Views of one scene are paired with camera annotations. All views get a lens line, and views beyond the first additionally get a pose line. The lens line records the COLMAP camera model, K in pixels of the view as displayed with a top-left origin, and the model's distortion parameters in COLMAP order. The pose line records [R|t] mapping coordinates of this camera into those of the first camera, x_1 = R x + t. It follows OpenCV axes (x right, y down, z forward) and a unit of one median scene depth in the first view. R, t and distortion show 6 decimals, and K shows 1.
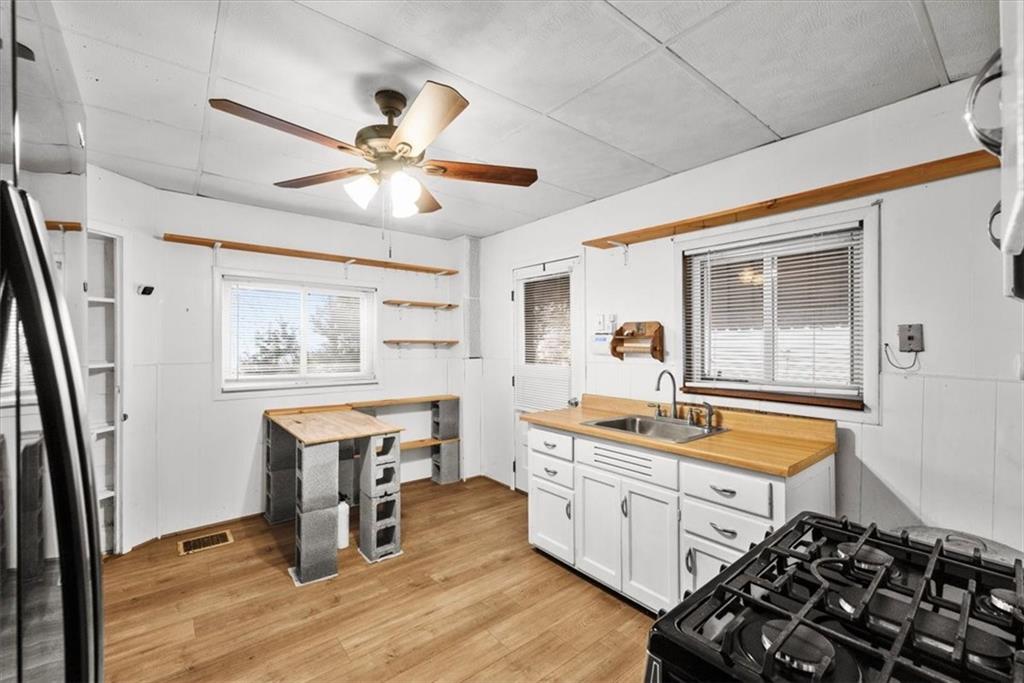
lens RADIAL K [[426.8, 0, 512.2], [0, 426.8, 343.2], [0, 0, 1]] dist [0.002961, 0.000257]
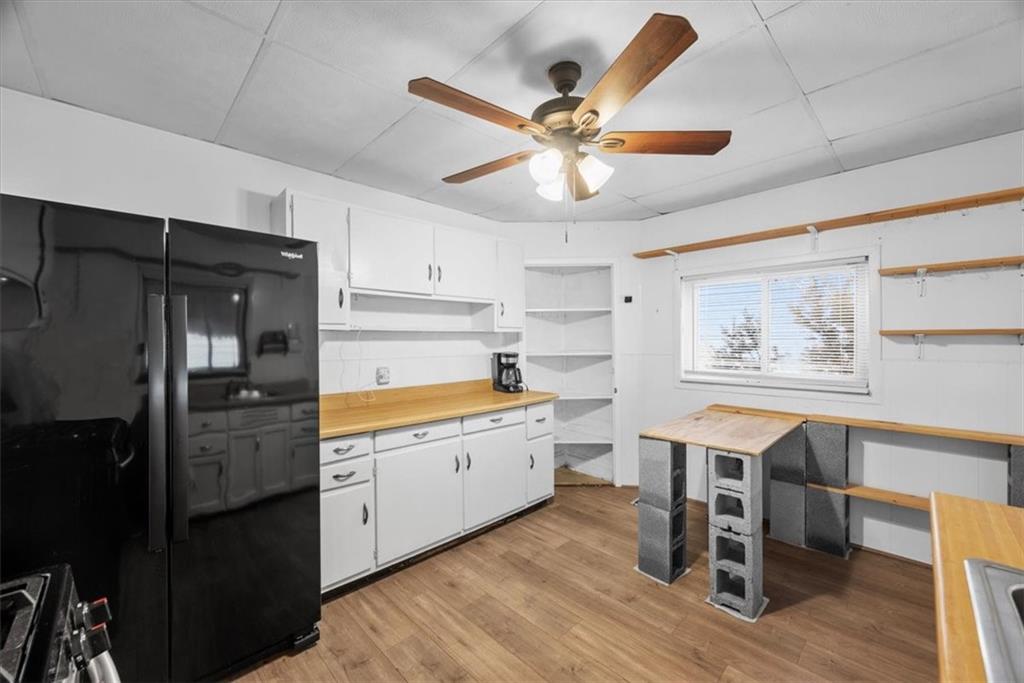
lens RADIAL K [[402.5, 0, 512.4], [0, 402.5, 343.7], [0, 0, 1]] dist [-0.000625, -0.000104]
pose [[0.092548, 0.001507, -0.995707, 0.385787], [0.002735, 0.999995, 0.001768, 0.014125], [0.995704, -0.002887, 0.092544, 0.529762]]
